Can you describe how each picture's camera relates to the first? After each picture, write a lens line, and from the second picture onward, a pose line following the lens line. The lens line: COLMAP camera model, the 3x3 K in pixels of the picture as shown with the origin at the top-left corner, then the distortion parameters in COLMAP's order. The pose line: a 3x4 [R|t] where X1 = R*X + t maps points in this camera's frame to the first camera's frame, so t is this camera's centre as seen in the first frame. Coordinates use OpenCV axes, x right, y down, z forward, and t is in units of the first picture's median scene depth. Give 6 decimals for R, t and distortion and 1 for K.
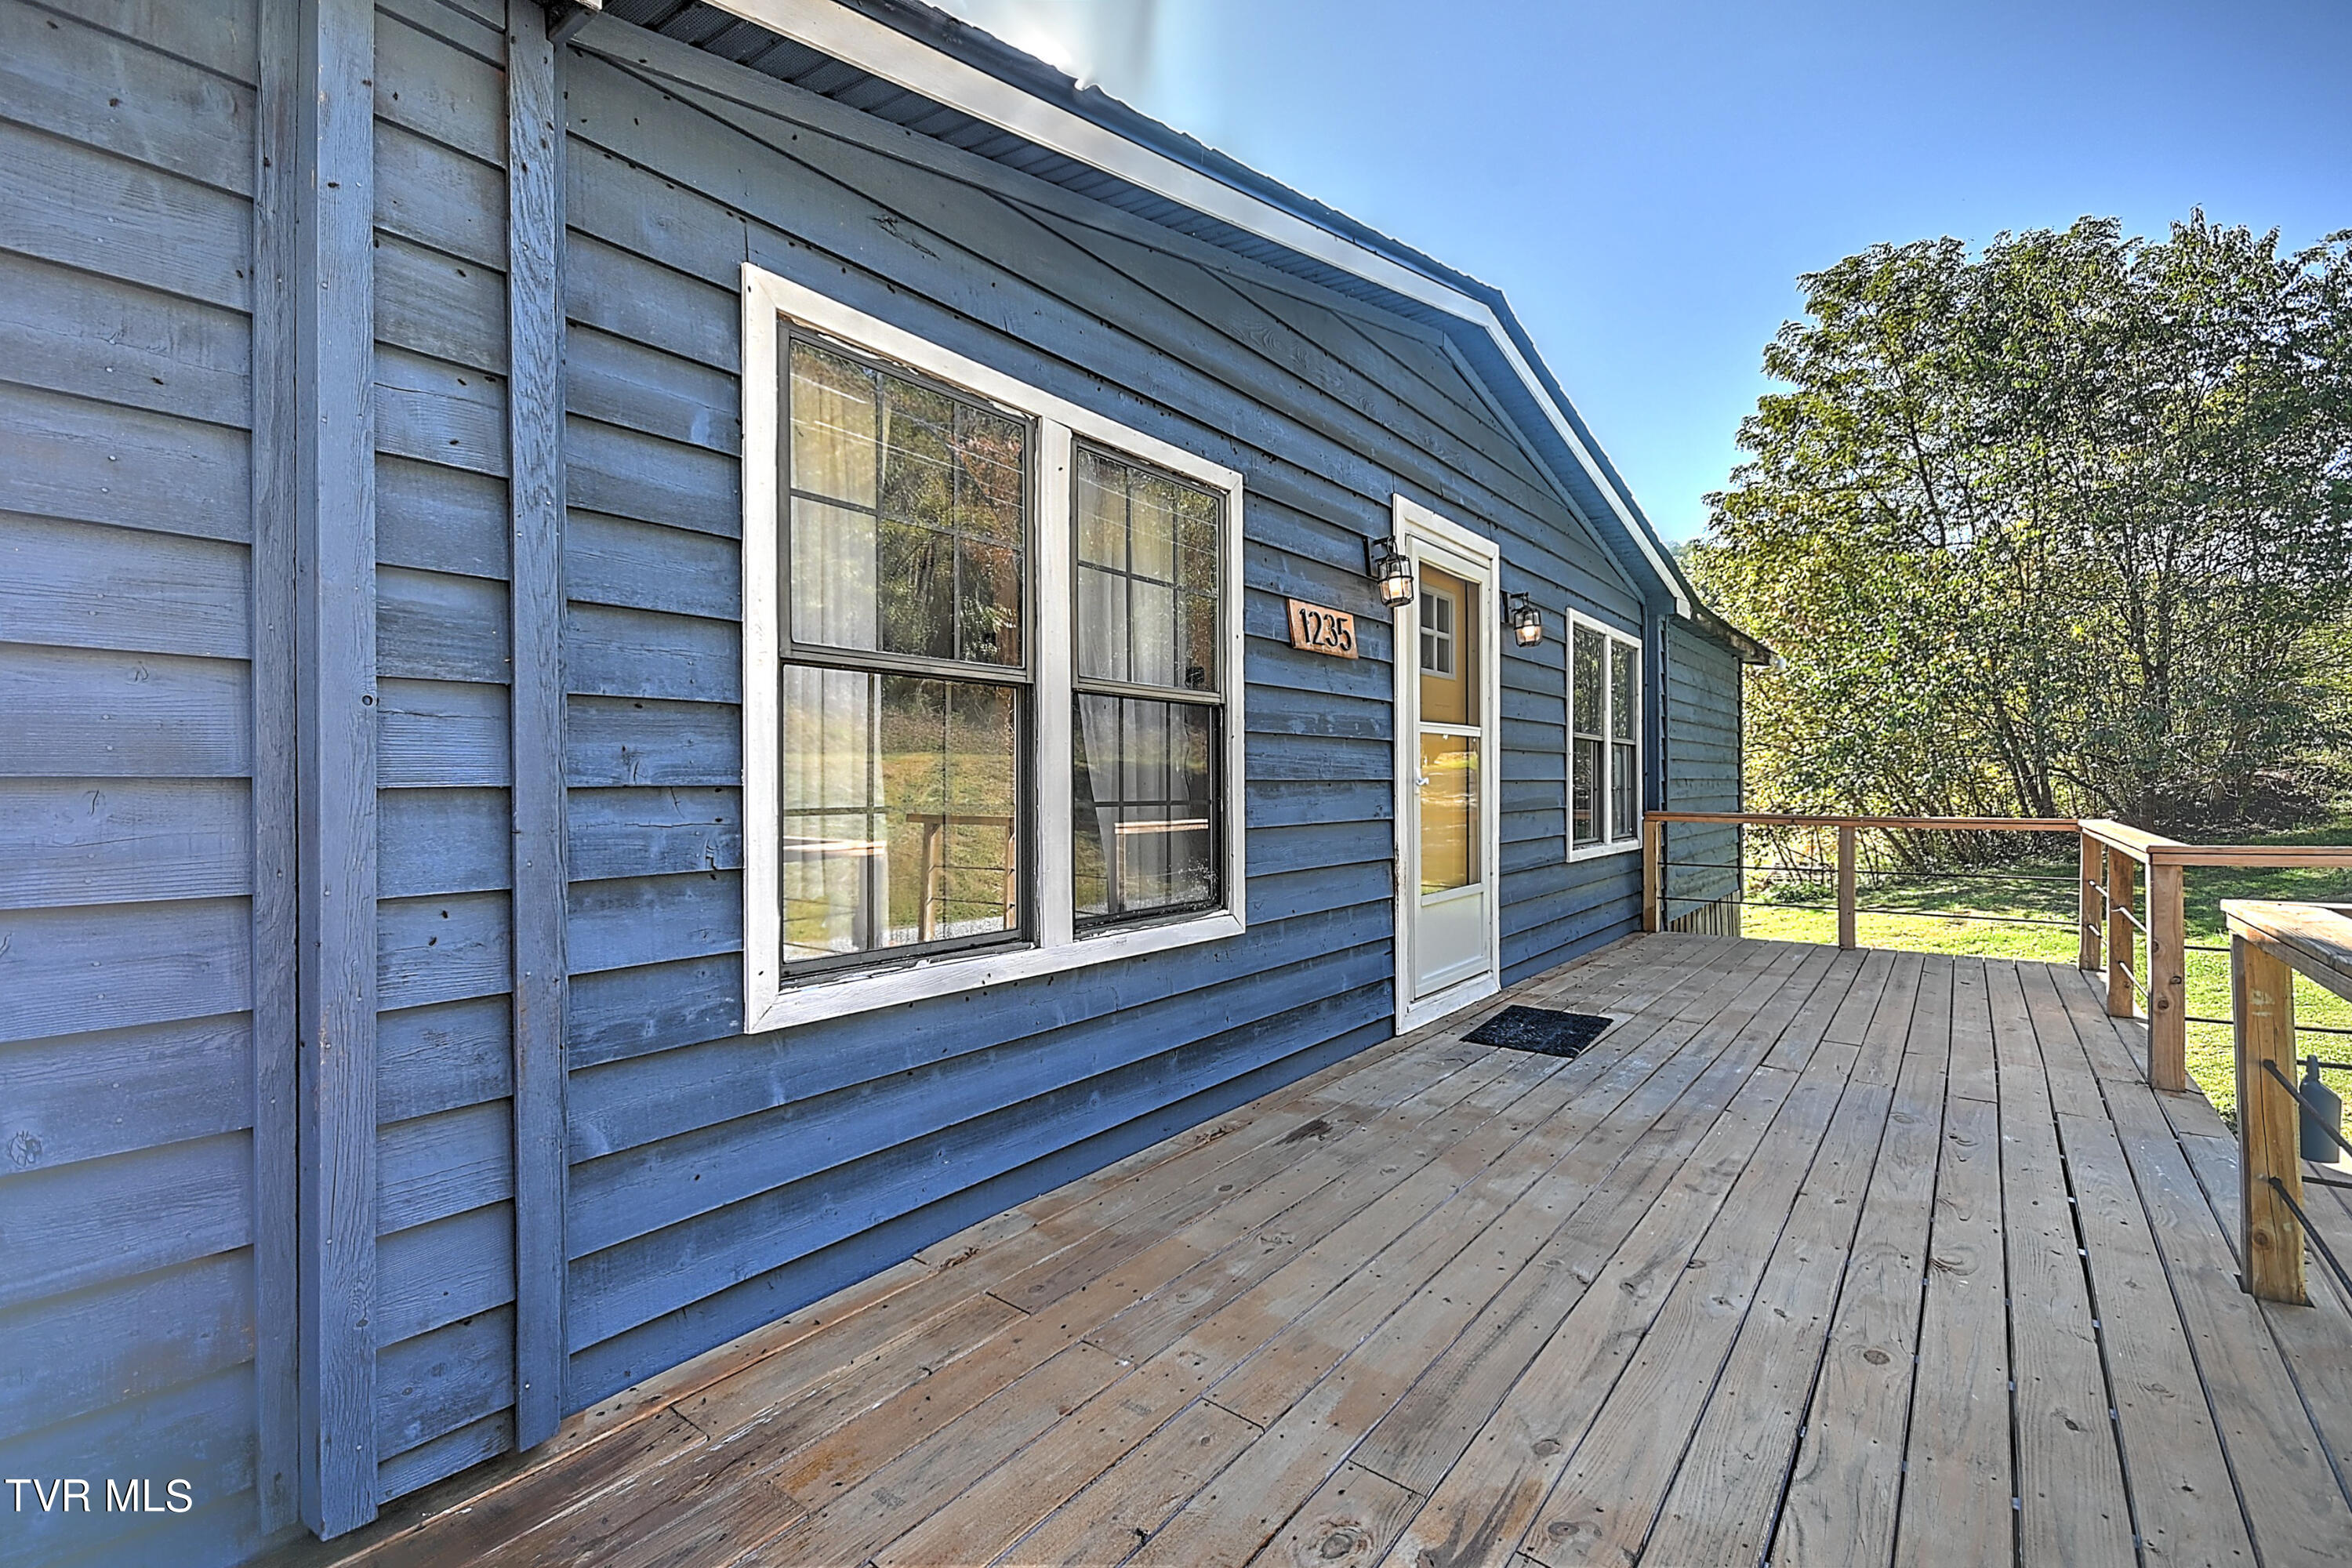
lens RADIAL K [[1052.0, 0, 1174.2], [0, 1052.0, 787.1], [0, 0, 1]] dist [0.016168, -0.011013]
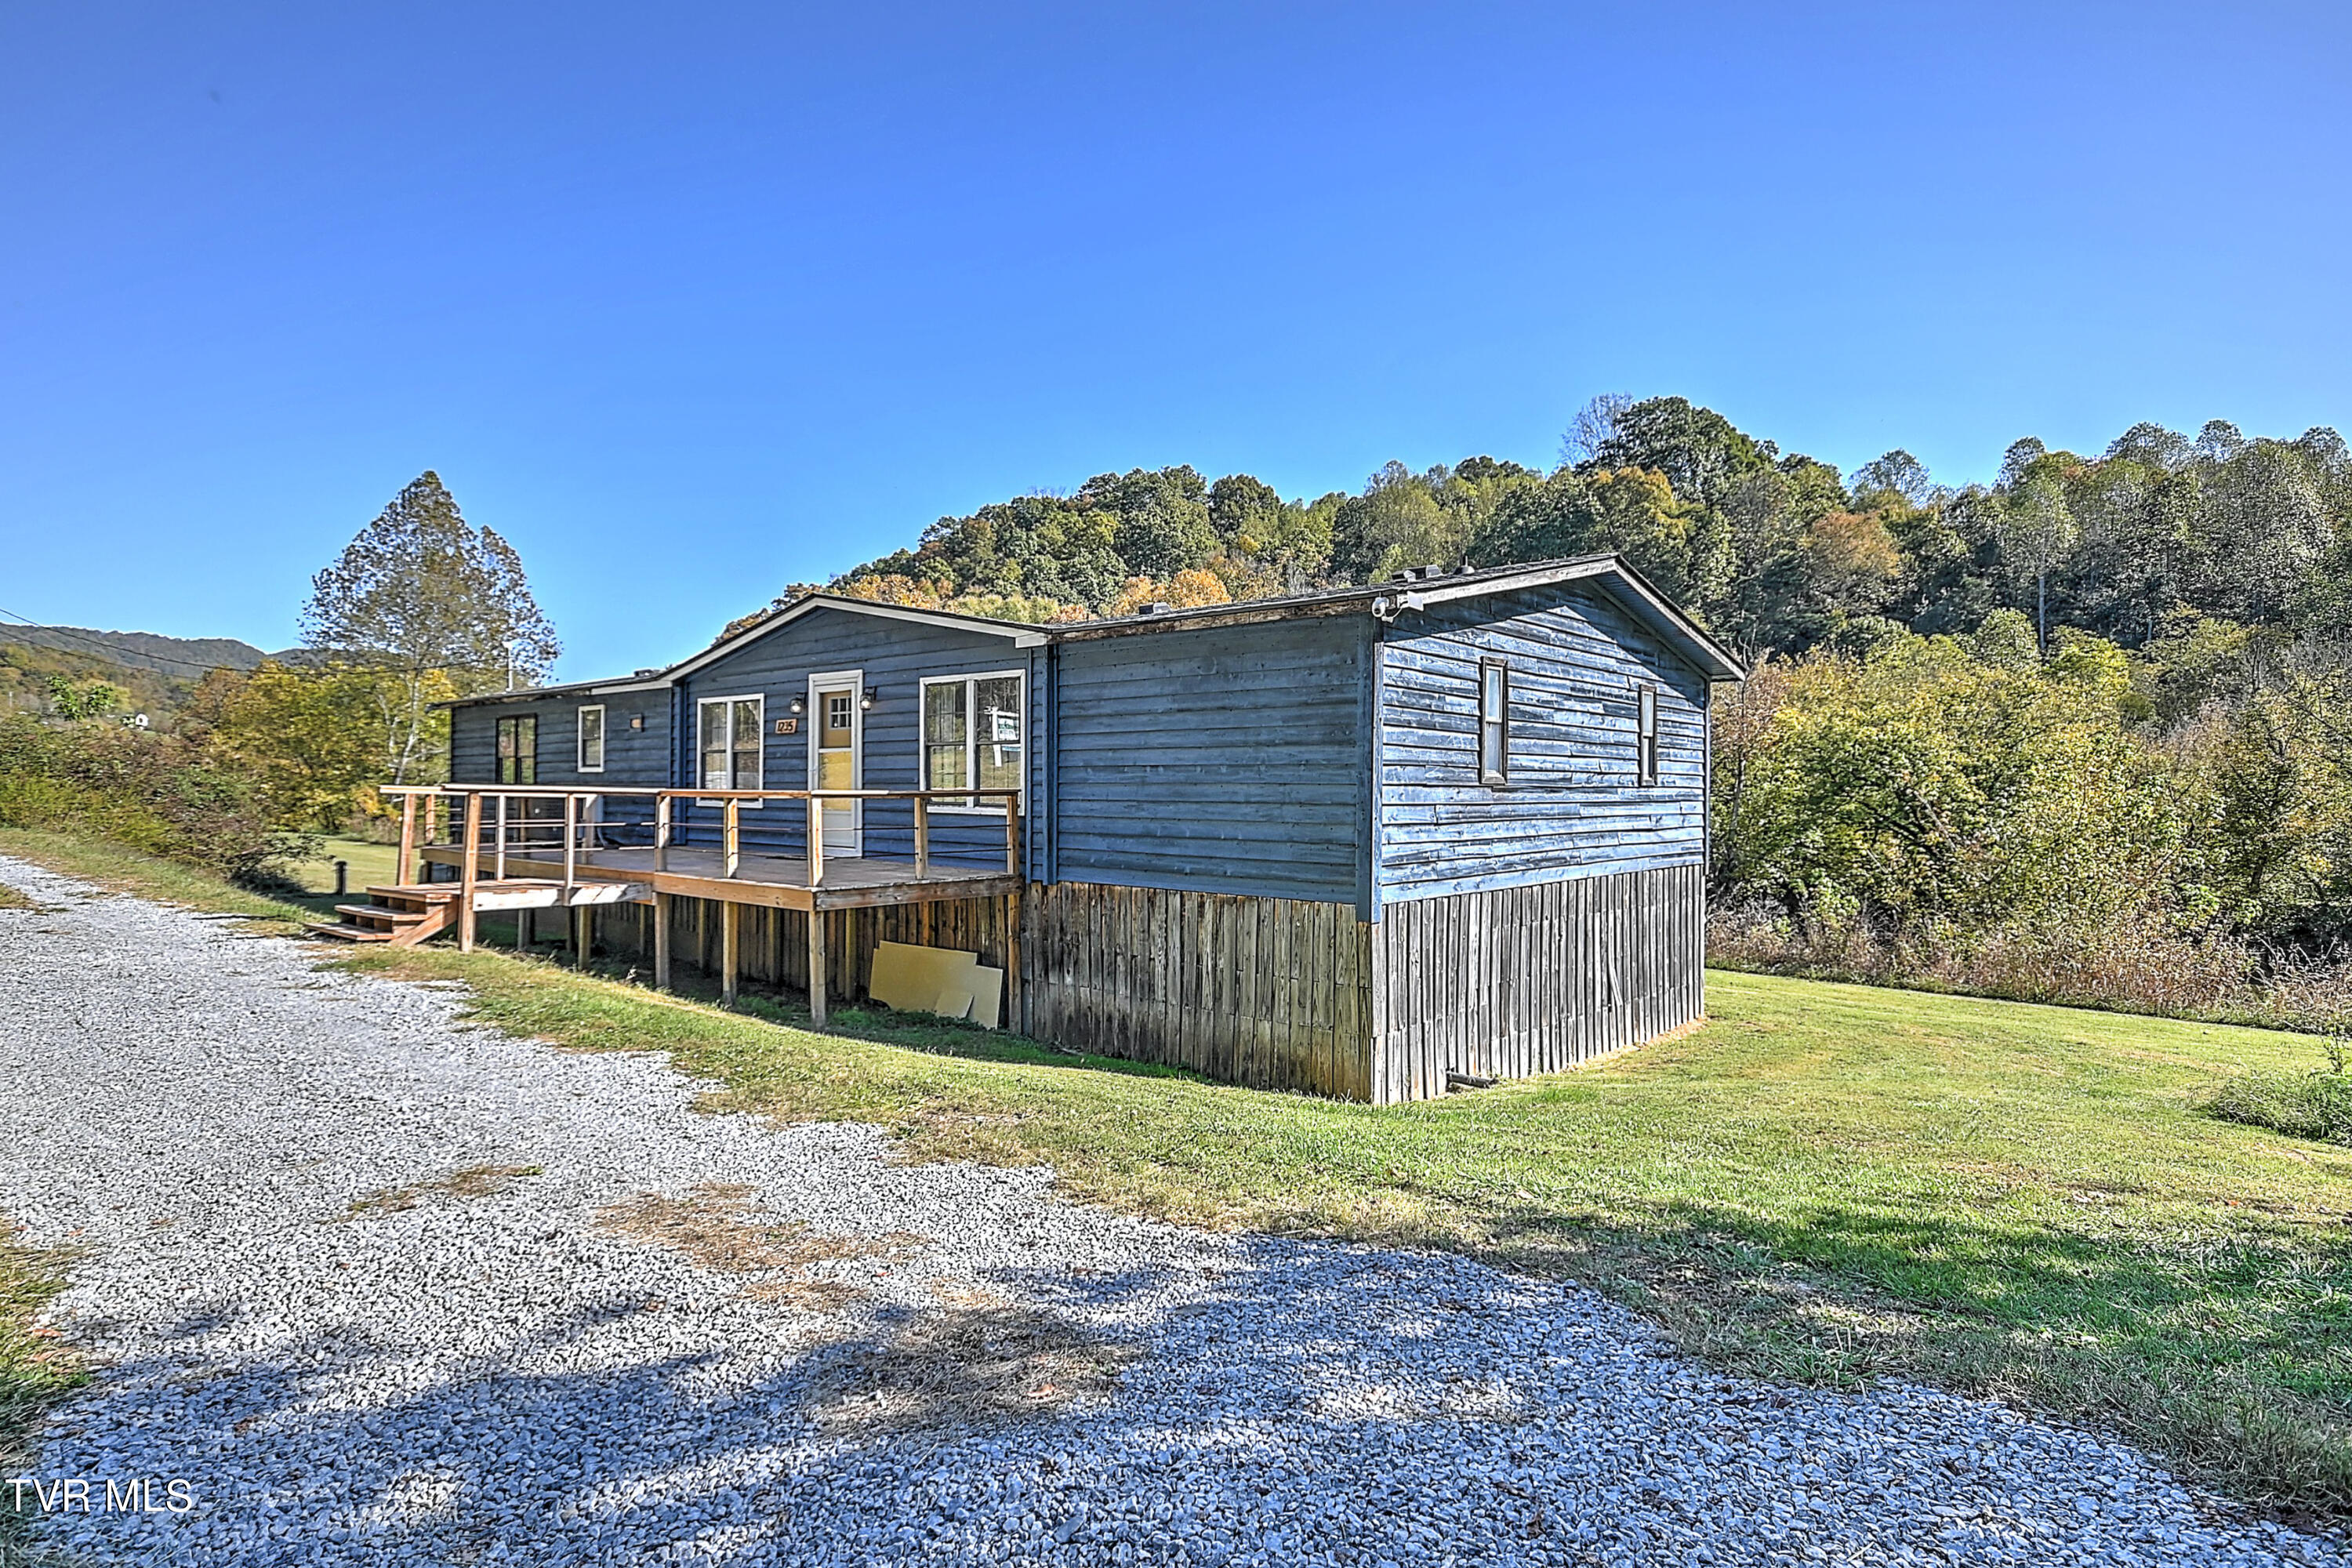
lens RADIAL K [[1188.9, 0, 1159.8], [0, 1188.9, 781.8], [0, 0, 1]] dist [0.000434, 0.031439]
pose [[-0.077645, 0.000031, -0.996981, 4.375830], [-0.006995, 0.999975, 0.000576, 0.025241], [0.996957, 0.007019, -0.077643, 2.812915]]
